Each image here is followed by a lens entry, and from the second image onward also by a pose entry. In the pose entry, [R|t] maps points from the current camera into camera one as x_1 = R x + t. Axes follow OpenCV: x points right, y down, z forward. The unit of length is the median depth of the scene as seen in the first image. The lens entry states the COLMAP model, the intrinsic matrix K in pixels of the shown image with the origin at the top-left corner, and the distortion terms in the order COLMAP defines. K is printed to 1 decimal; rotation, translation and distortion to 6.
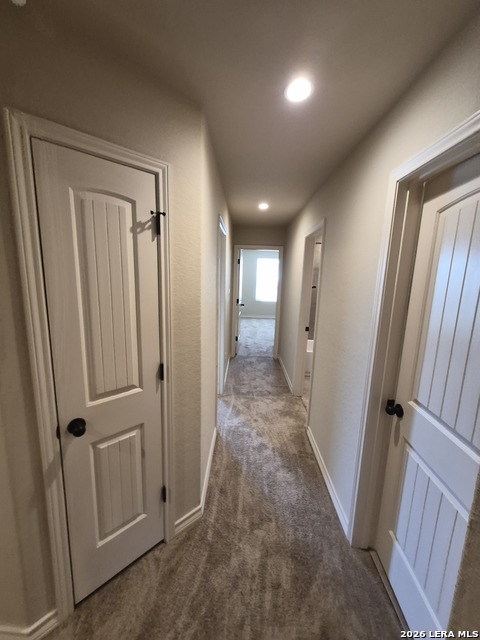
lens RADIAL K [[251.4, 0, 239.2], [0, 251.4, 314.0], [0, 0, 1]] dist [0.009100, -0.000497]
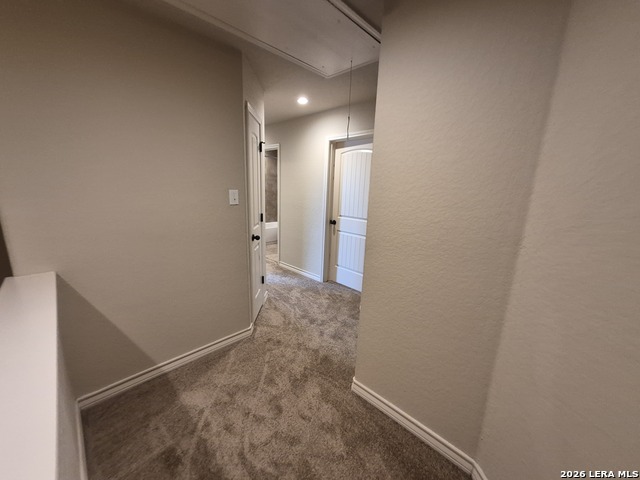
lens RADIAL K [[251.4, 0, 315.2], [0, 251.4, 242.8], [0, 0, 1]] dist [0.009100, -0.000497]
pose [[0.680440, -0.170266, 0.712749, -1.639919], [0.109896, 0.985343, 0.130470, 0.223352], [-0.724516, -0.010448, 0.689178, -0.836235]]
